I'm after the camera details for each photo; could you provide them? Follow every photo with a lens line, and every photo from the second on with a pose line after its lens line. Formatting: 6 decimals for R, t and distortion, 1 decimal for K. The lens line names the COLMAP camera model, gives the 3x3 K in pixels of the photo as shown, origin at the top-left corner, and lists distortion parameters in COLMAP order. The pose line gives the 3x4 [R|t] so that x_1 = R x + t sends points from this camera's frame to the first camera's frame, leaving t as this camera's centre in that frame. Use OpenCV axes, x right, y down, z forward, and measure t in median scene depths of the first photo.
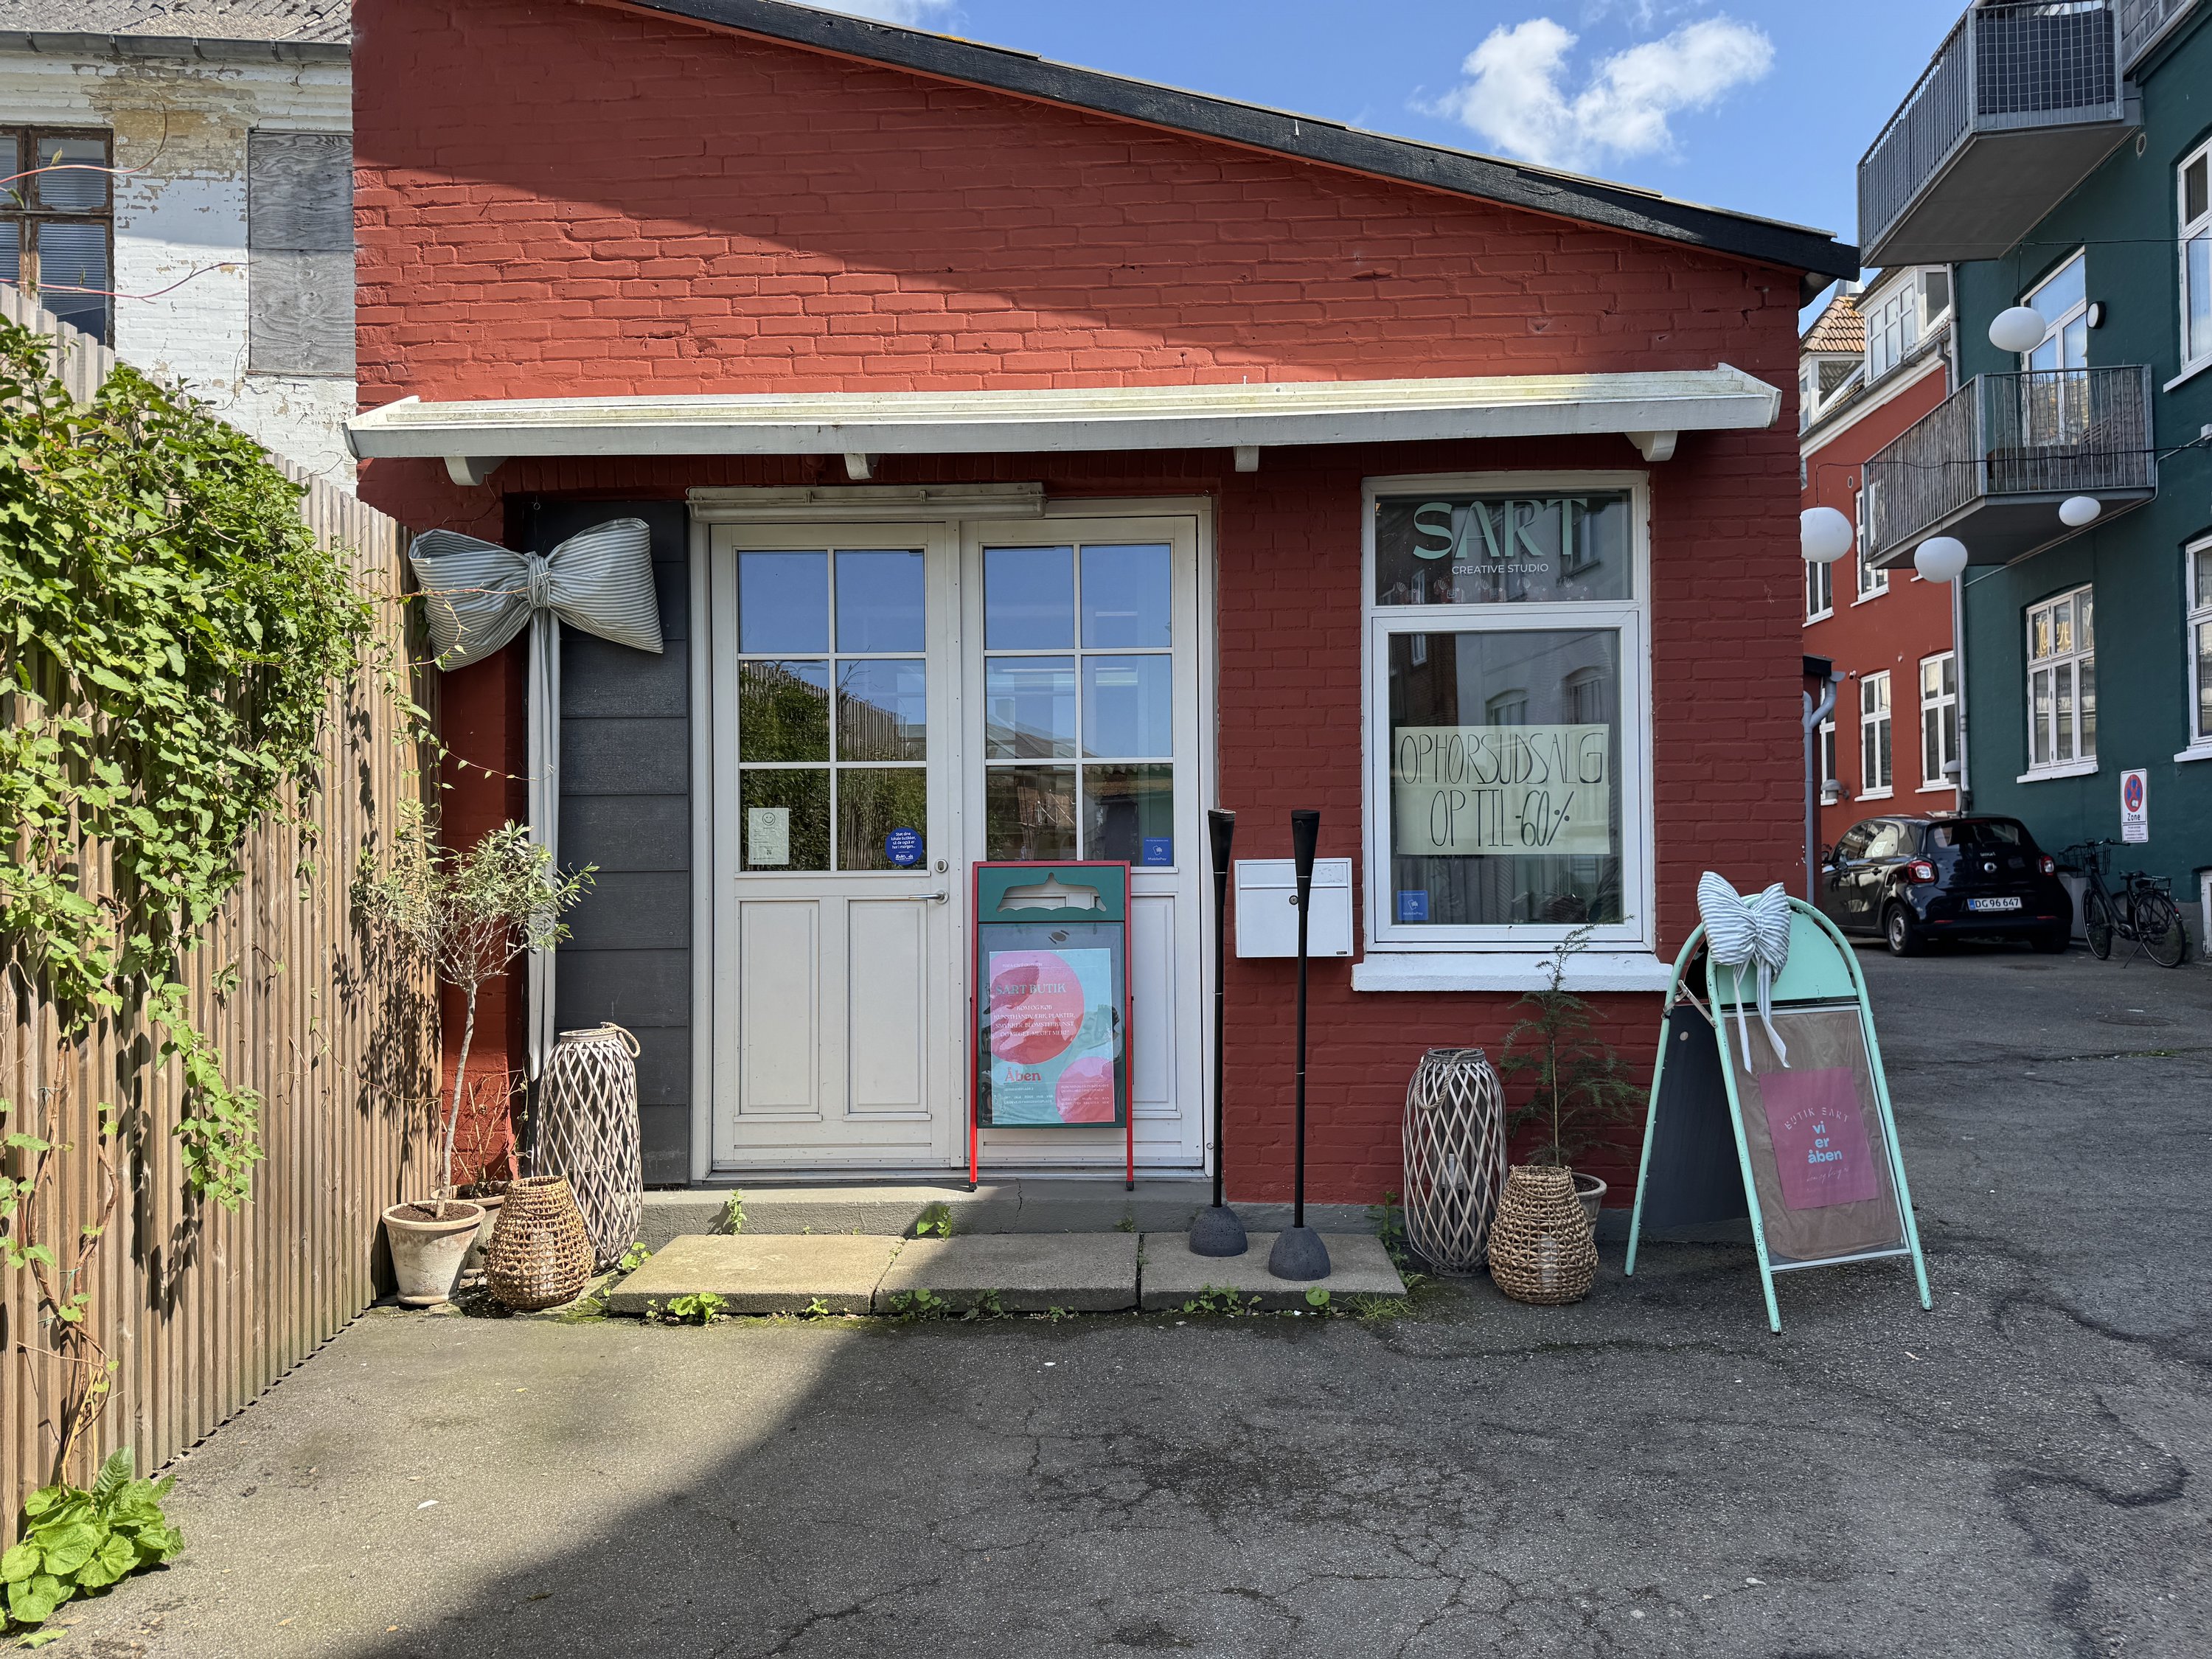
lens RADIAL K [[1542.1, 0, 1094.2], [0, 1542.1, 841.9], [0, 0, 1]] dist [0.055539, -0.066772]
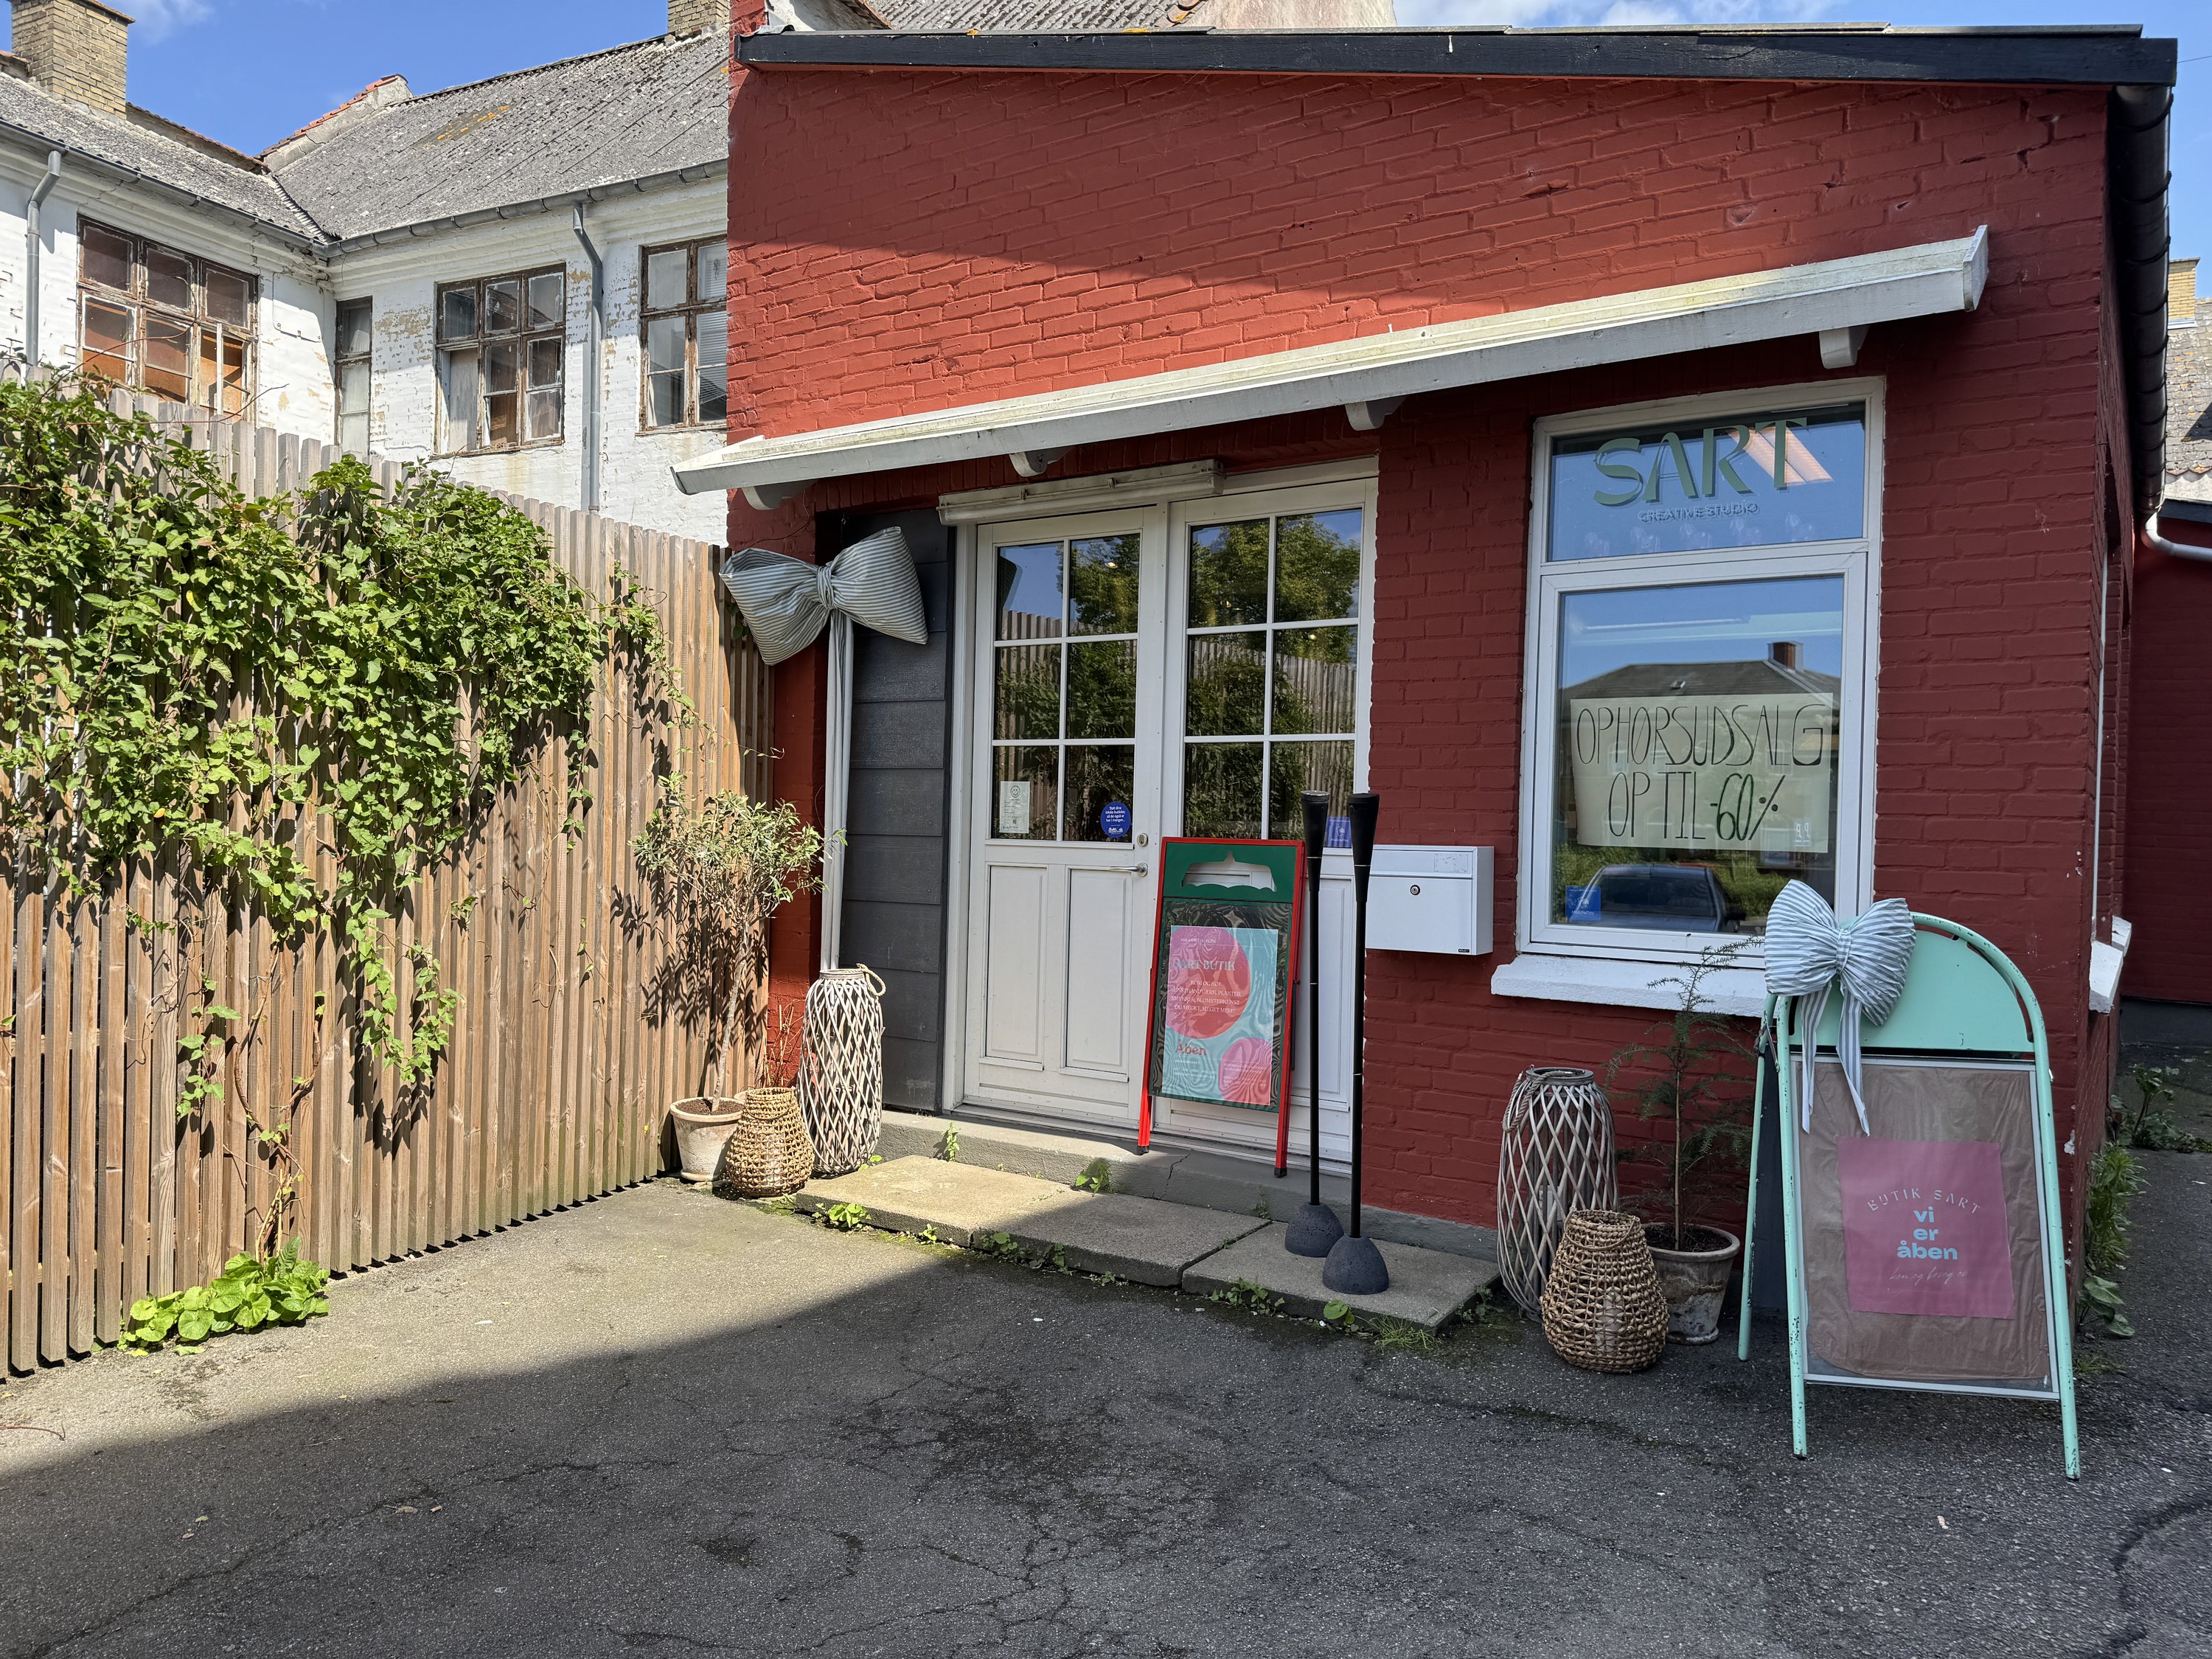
lens RADIAL K [[1542.1, 0, 1122.1], [0, 1542.1, 837.8], [0, 0, 1]] dist [0.055539, -0.066772]
pose [[0.858657, 0.033219, -0.511474, 0.466184], [-0.021252, 0.999347, 0.029227, -0.017449], [0.512110, -0.014226, 0.858802, 0.115887]]
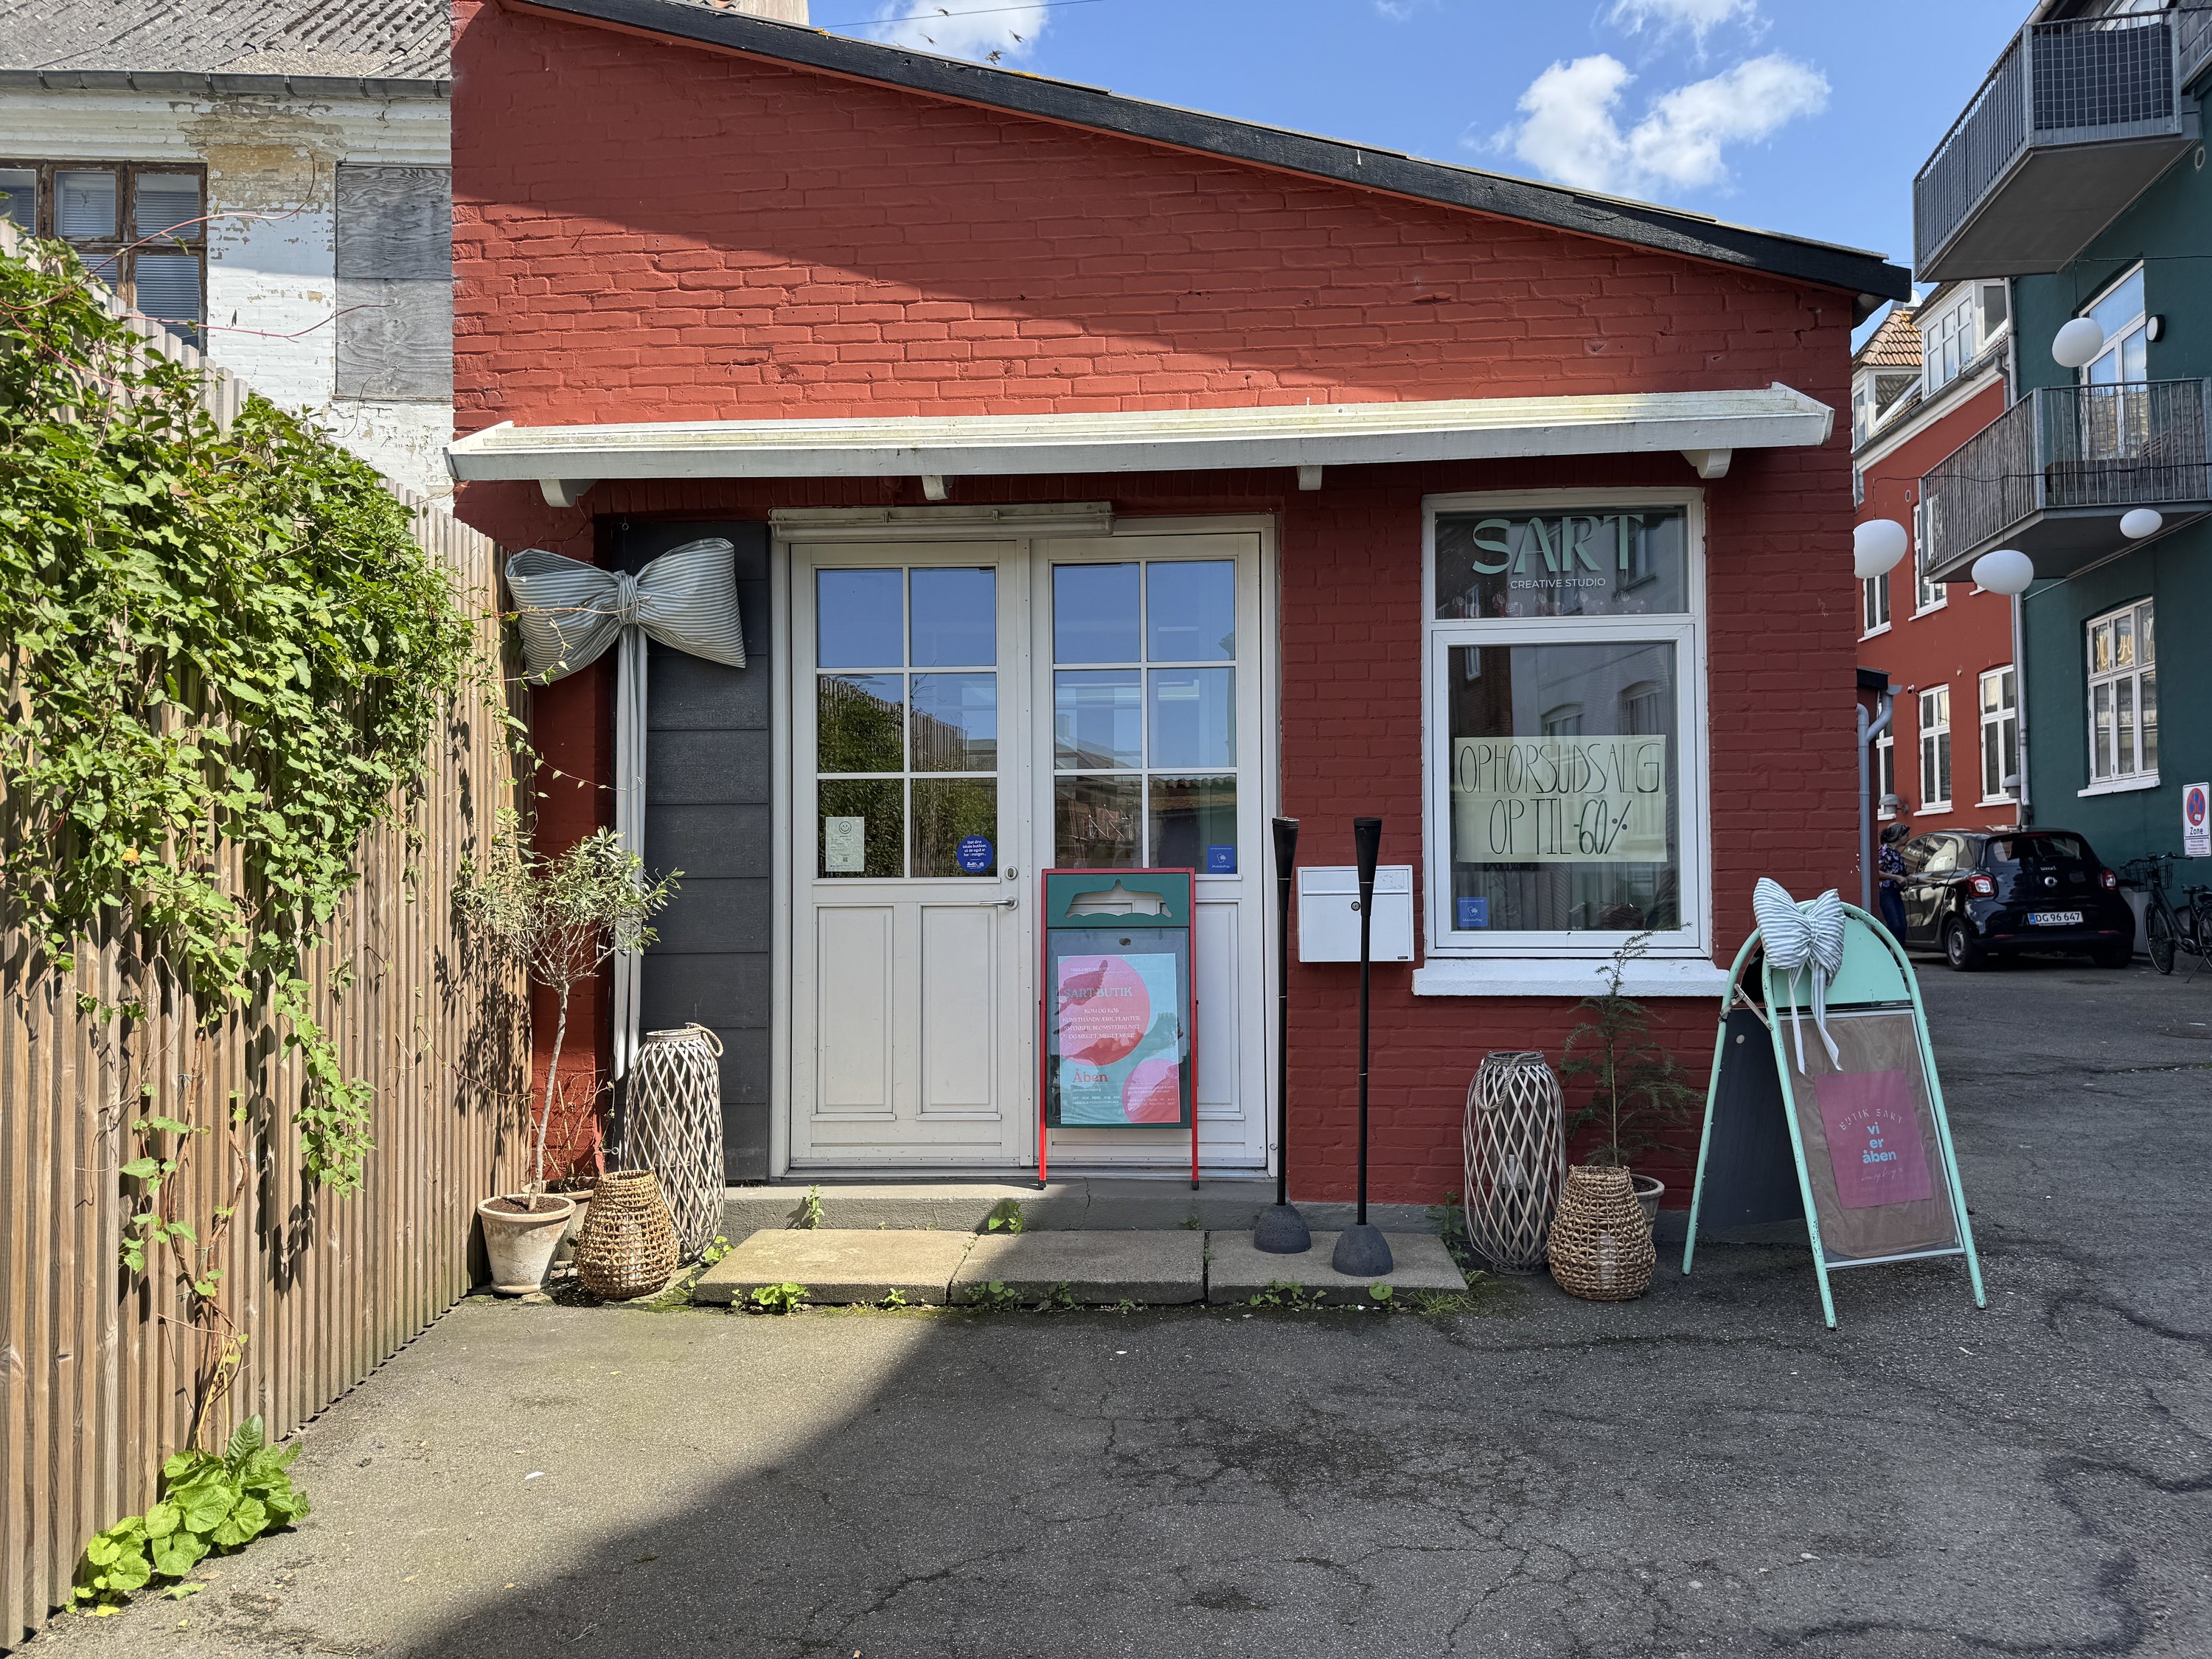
lens RADIAL K [[1542.1, 0, 1111.3], [0, 1542.1, 841.5], [0, 0, 1]] dist [0.055539, -0.066772]
pose [[0.999752, 0.000753, -0.022261, -0.010895], [-0.000989, 0.999944, -0.010580, 0.005926], [0.022251, 0.010599, 0.999696, -0.031584]]
